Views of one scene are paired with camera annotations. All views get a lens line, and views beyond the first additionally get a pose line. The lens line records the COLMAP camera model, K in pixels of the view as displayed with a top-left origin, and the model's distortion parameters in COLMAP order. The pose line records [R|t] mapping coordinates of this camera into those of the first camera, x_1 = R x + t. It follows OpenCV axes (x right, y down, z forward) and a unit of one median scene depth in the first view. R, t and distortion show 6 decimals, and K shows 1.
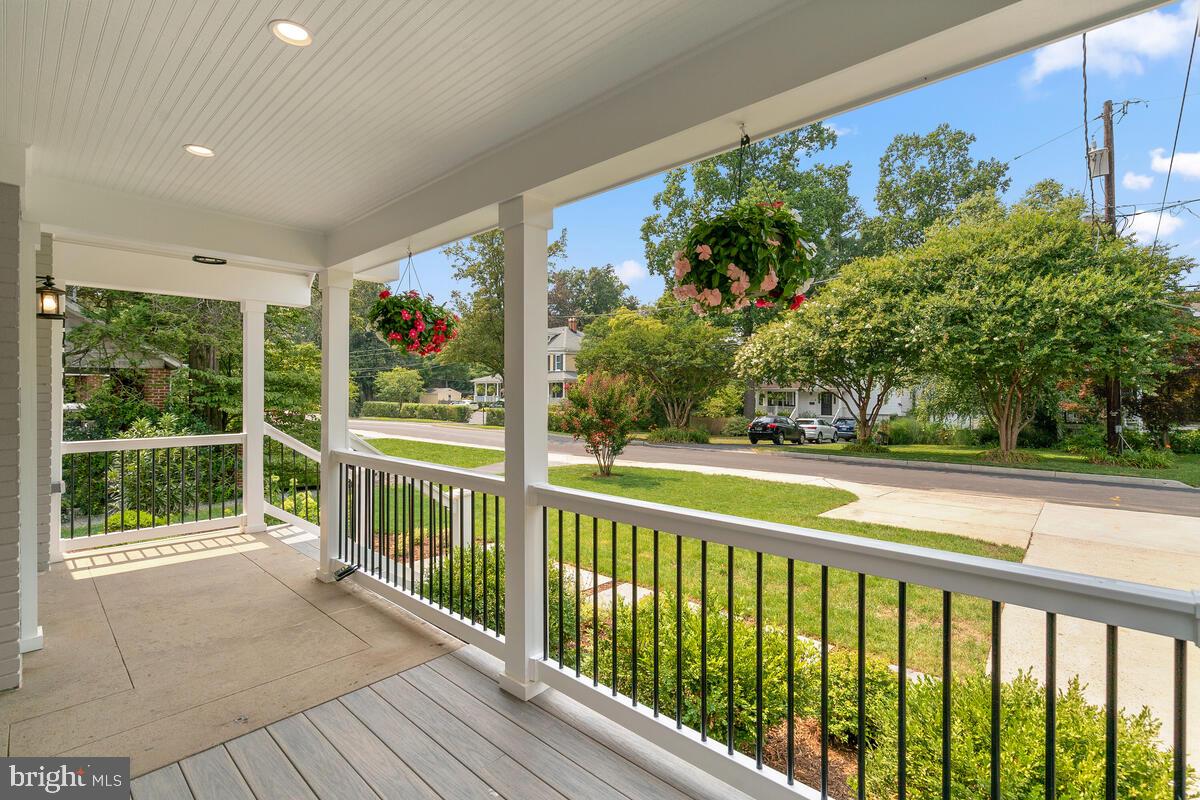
lens RADIAL K [[555.2, 0, 605.8], [0, 555.2, 388.6], [0, 0, 1]] dist [-0.008608, 0.002389]
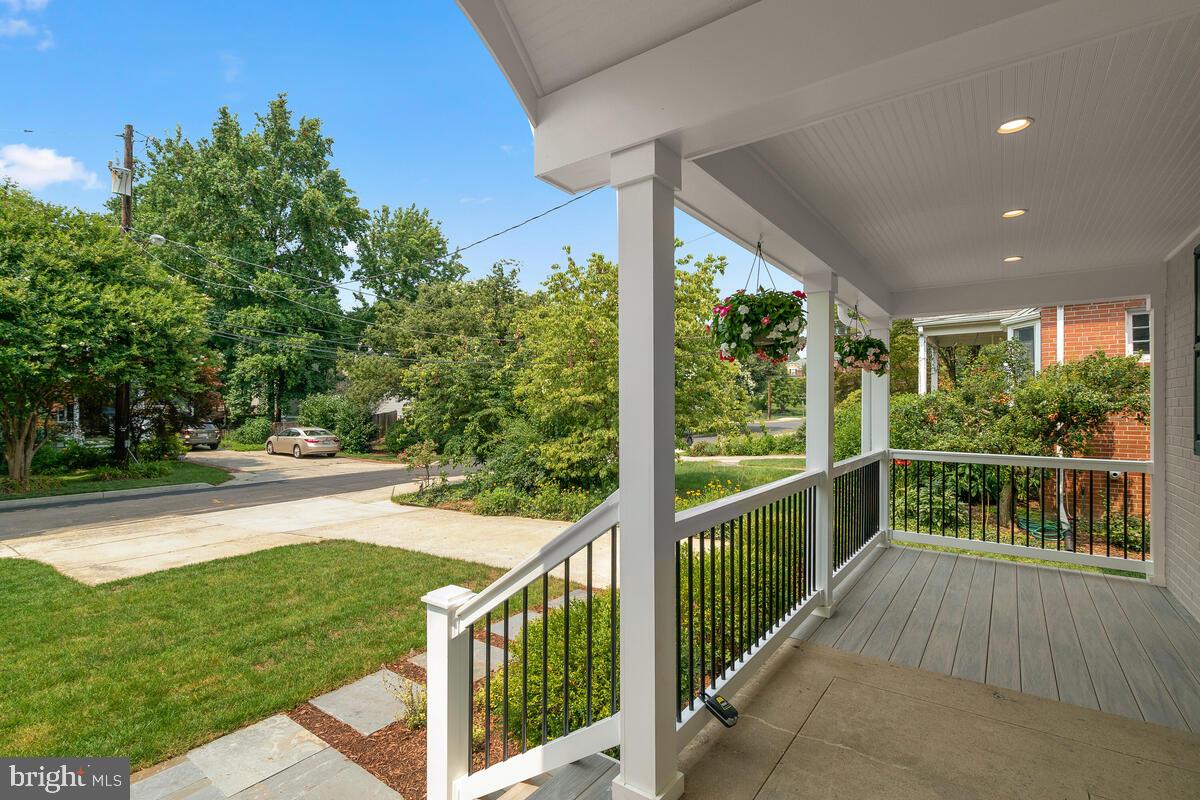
lens RADIAL K [[555.2, 0, 603.0], [0, 555.2, 405.2], [0, 0, 1]] dist [-0.008608, 0.002389]
pose [[-0.109878, 0.002089, 0.993943, -0.241776], [-0.002397, 0.999994, -0.002367, 0.001911], [-0.993942, -0.002642, -0.109873, 0.275245]]
